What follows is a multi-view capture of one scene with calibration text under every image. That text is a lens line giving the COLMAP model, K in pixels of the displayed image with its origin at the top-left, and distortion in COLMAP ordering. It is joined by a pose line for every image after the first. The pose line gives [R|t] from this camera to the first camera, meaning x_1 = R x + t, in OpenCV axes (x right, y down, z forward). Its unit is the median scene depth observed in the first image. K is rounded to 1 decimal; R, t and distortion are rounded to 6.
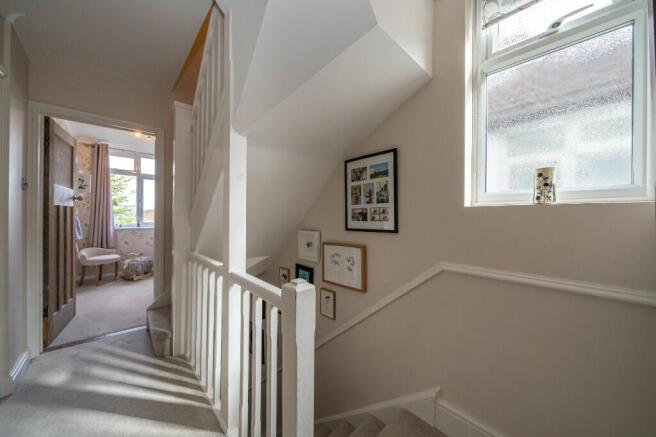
lens RADIAL K [[229.6, 0, 329.4], [0, 229.6, 219.8], [0, 0, 1]] dist [-0.002949, -0.000057]
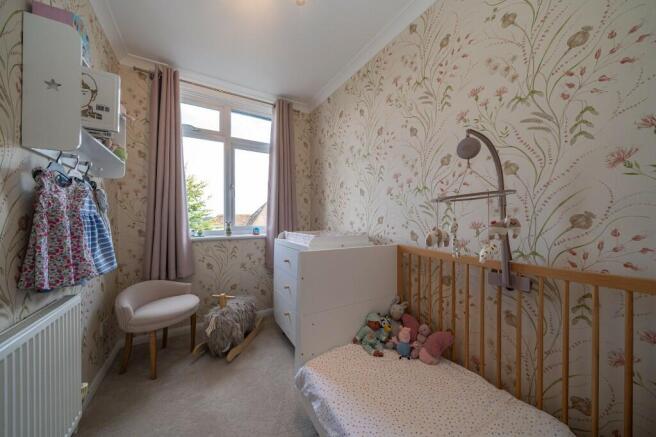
lens RADIAL K [[229.6, 0, 327.5], [0, 229.6, 221.4], [0, 0, 1]] dist [-0.002949, -0.000057]
pose [[0.973850, -0.015925, -0.226632, -0.527050], [0.014460, 0.999862, -0.008125, 0.007207], [0.226730, 0.004636, 0.973947, 0.575985]]
